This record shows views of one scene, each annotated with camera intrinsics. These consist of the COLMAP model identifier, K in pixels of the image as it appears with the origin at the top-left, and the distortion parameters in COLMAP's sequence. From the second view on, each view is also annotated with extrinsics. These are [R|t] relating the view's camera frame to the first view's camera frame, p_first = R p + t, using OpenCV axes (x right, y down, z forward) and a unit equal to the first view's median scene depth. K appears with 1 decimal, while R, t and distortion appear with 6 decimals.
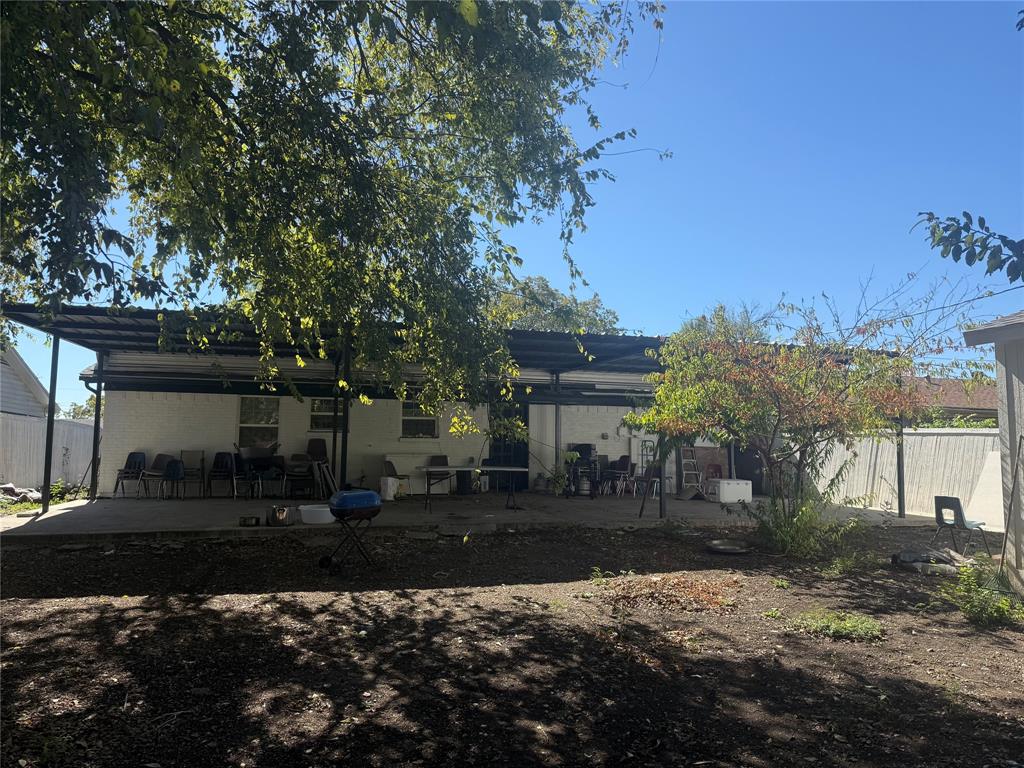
lens RADIAL K [[719.6, 0, 509.4], [0, 719.6, 385.6], [0, 0, 1]] dist [0.067969, -0.067760]
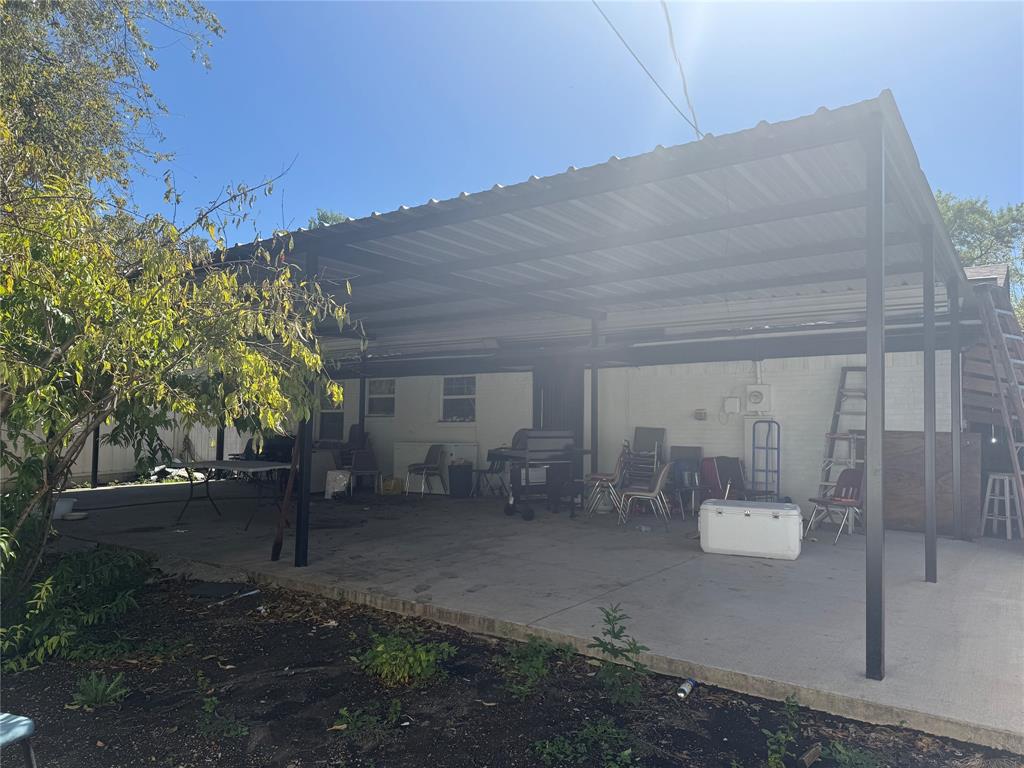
lens RADIAL K [[719.6, 0, 509.5], [0, 719.6, 387.0], [0, 0, 1]] dist [0.067969, -0.067760]
pose [[0.628181, -0.050113, -0.776452, 0.879231], [0.069549, 0.997546, -0.008115, 0.075320], [0.774953, -0.048904, 0.630124, 0.914230]]
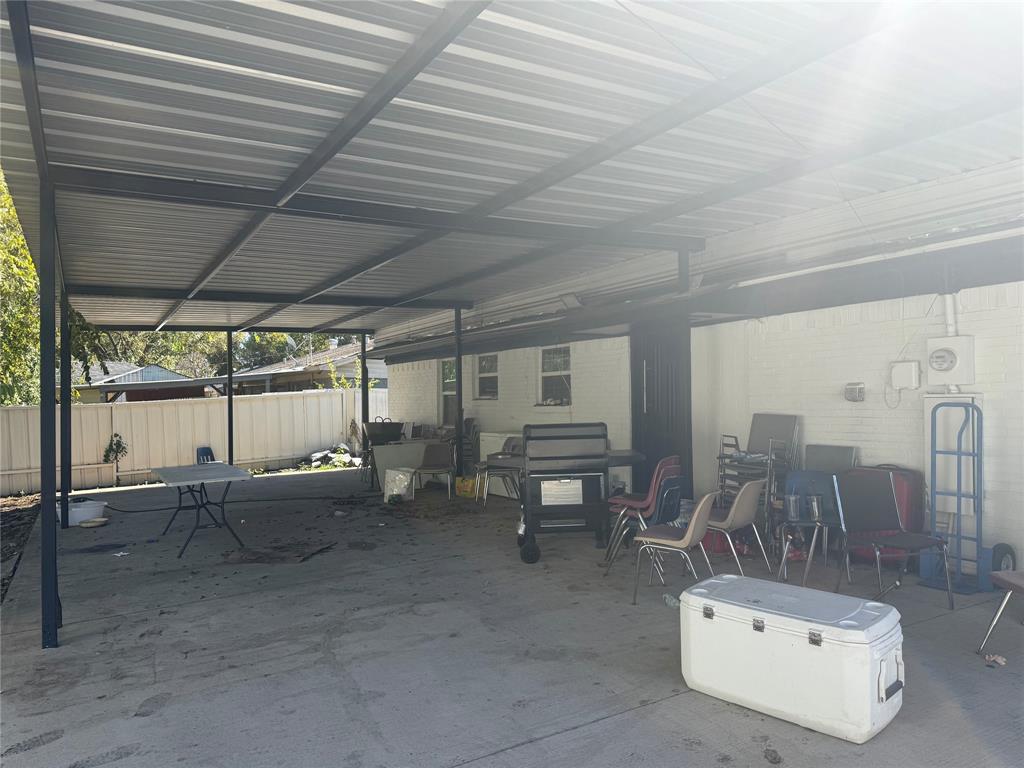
lens RADIAL K [[719.6, 0, 510.5], [0, 719.6, 387.1], [0, 0, 1]] dist [0.067969, -0.067760]
pose [[0.268957, -0.030838, -0.962658, 0.763421], [0.108557, 0.994089, -0.001515, 0.090267], [0.957015, -0.104096, 0.270715, 1.333169]]
